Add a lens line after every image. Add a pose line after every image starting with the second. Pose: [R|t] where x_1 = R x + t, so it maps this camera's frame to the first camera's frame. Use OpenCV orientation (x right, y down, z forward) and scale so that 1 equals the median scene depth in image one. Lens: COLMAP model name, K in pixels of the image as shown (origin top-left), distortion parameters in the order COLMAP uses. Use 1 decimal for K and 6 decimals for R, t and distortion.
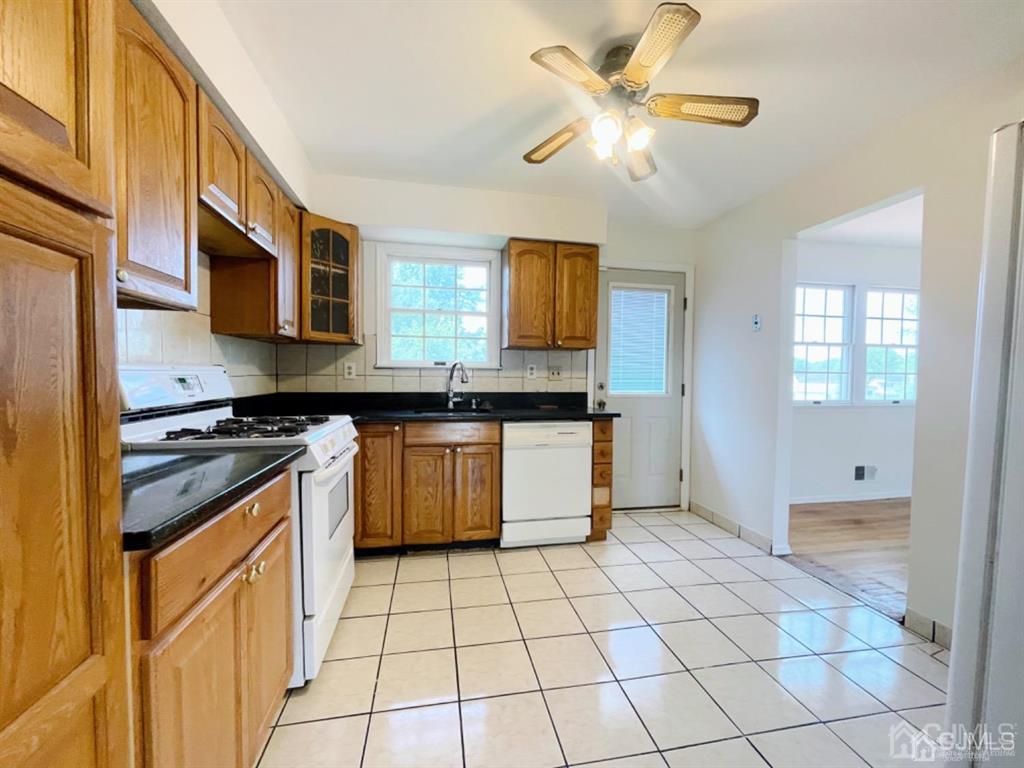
lens RADIAL K [[414.4, 0, 510.1], [0, 414.4, 387.6], [0, 0, 1]] dist [-0.001054, 0.000741]
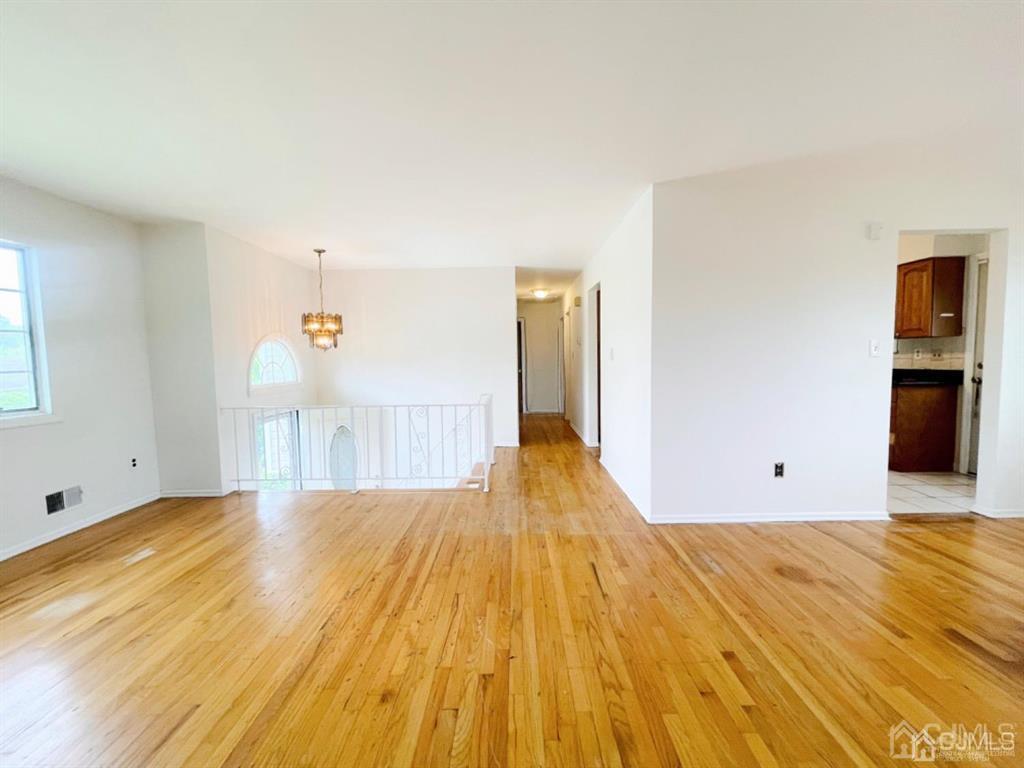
lens RADIAL K [[414.6, 0, 512.4], [0, 414.6, 386.3], [0, 0, 1]] dist [-0.000769, 0.000326]
pose [[-0.192529, 0.055629, -0.979713, 2.117357], [-0.016797, 0.998059, 0.059971, 0.009502], [0.981148, 0.028002, -0.191221, -0.053150]]
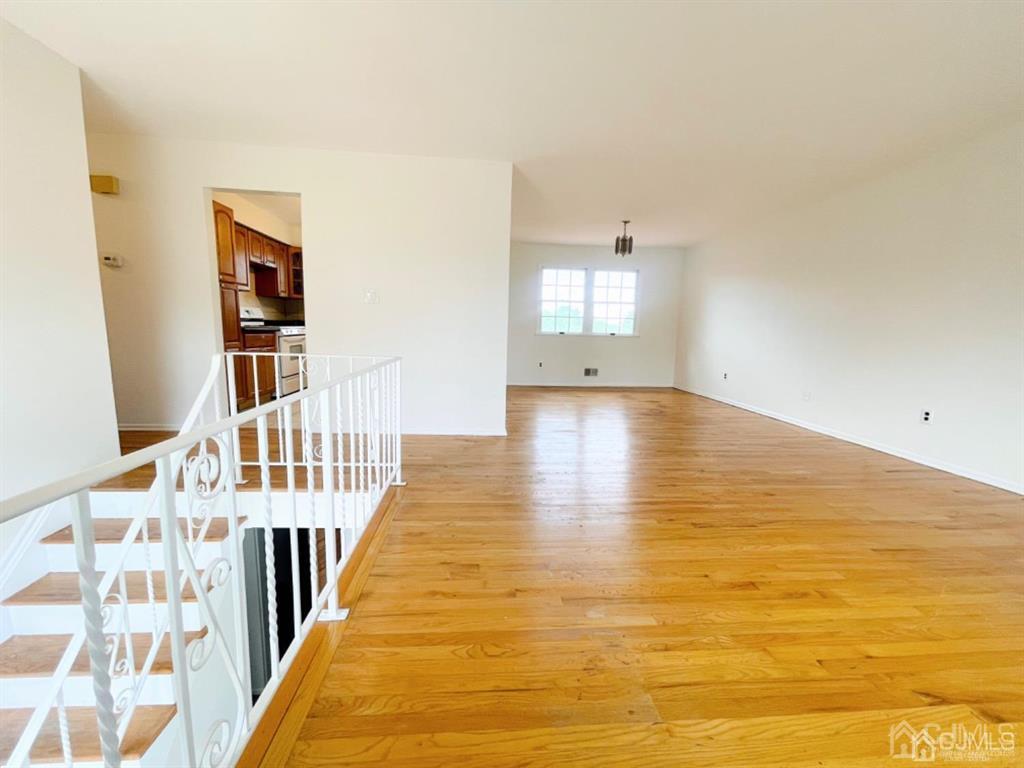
lens RADIAL K [[414.8, 0, 511.3], [0, 414.8, 381.9], [0, 0, 1]] dist [-0.000907, 0.000487]
pose [[0.994332, 0.029848, -0.102046, 1.075021], [-0.019585, 0.994781, 0.100133, 0.111267], [0.104502, -0.097567, 0.989727, -1.366700]]
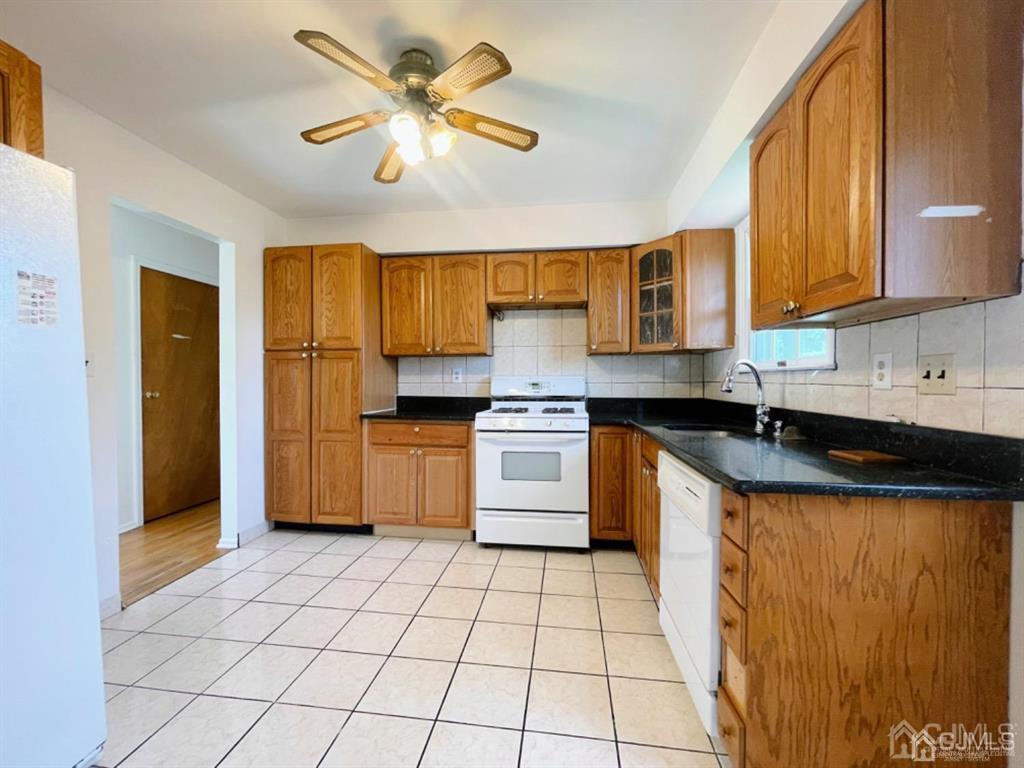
lens RADIAL K [[414.6, 0, 512.4], [0, 414.6, 386.3], [0, 0, 1]] dist [-0.000769, 0.000326]
pose [[-0.311282, 0.004828, -0.950305, 0.736960], [-0.032813, 0.999336, 0.015825, -0.023605], [0.949751, 0.036109, -0.310917, 0.996743]]
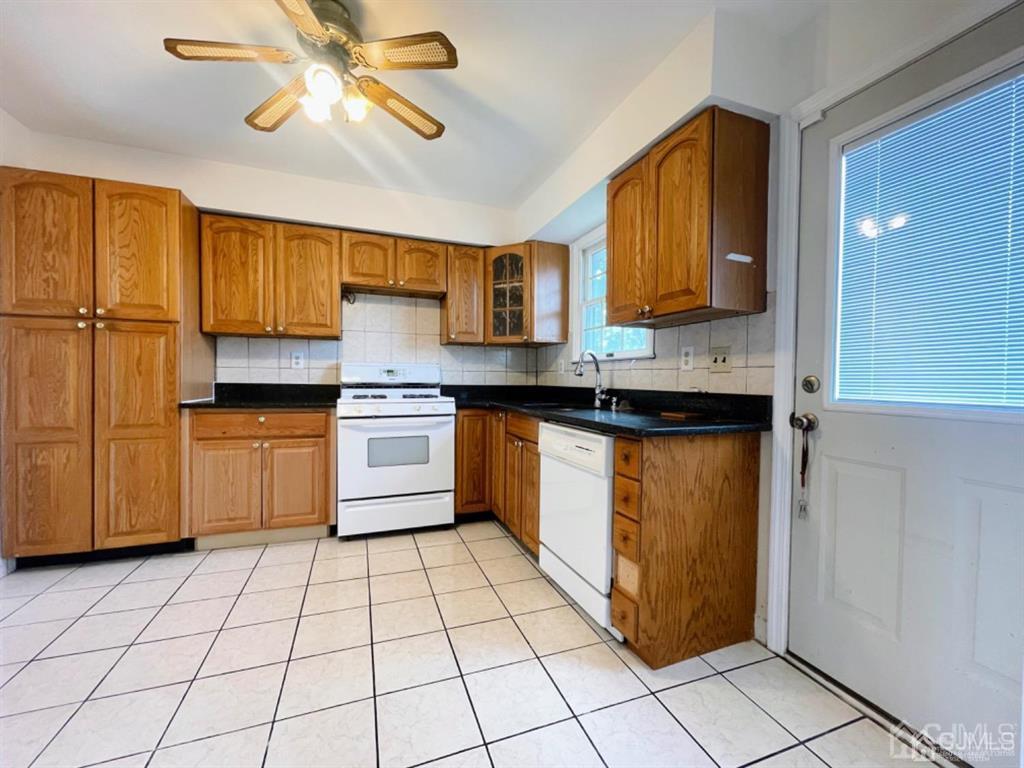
lens RADIAL K [[414.4, 0, 510.1], [0, 414.4, 387.6], [0, 0, 1]] dist [-0.001054, 0.000741]
pose [[0.167113, 0.014887, -0.985825, 0.809672], [-0.040735, 0.999136, 0.008183, 0.013421], [0.985096, 0.038790, 0.167575, 0.813935]]
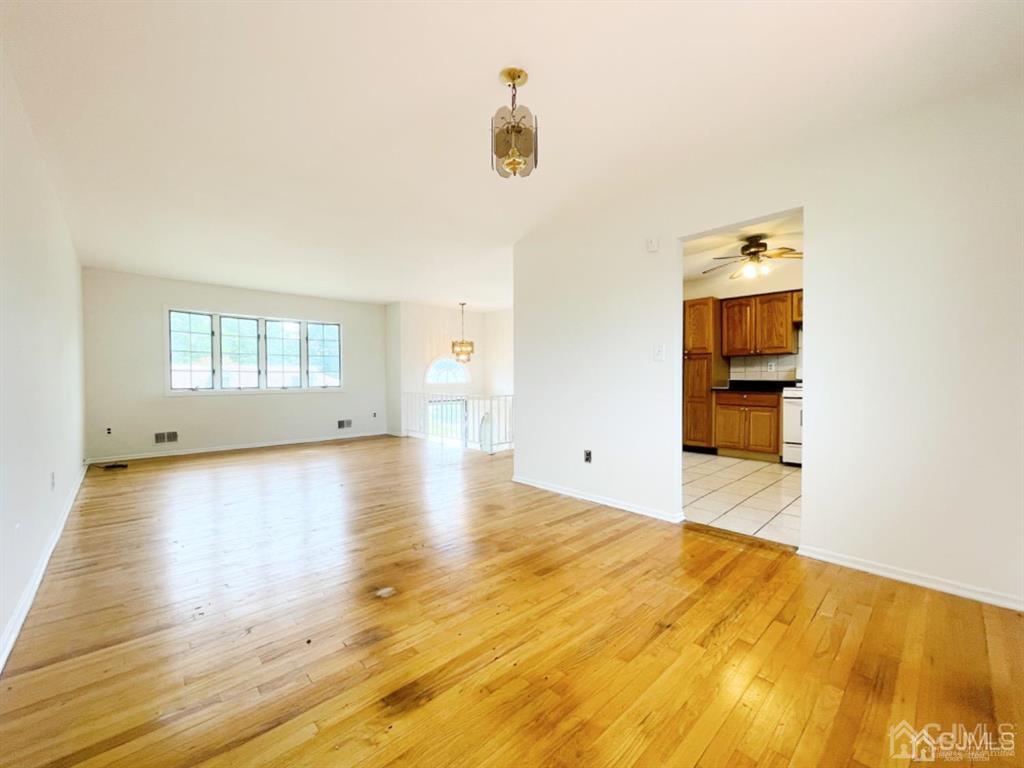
lens RADIAL K [[417.7, 0, 513.8], [0, 417.7, 383.2], [0, 0, 1]] dist [-0.002266, 0.000069]
pose [[-0.843839, -0.002958, -0.536589, 1.808943], [-0.023957, 0.999195, 0.032167, 0.015127], [0.536062, 0.039999, -0.843230, 1.522455]]
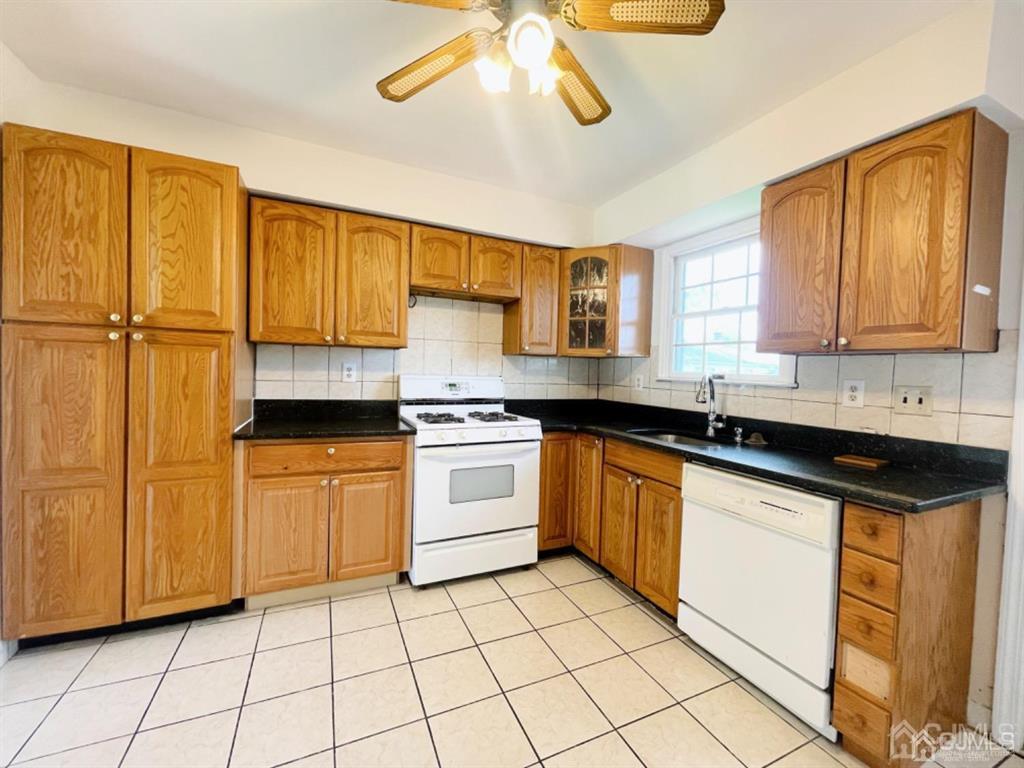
lens RADIAL K [[414.8, 0, 511.3], [0, 414.8, 381.9], [0, 0, 1]] dist [-0.000907, 0.000487]
pose [[0.243953, 0.027910, -0.969385, 0.616691], [-0.058779, 0.998174, 0.013947, -0.046140], [0.968004, 0.053577, 0.245148, 0.538424]]
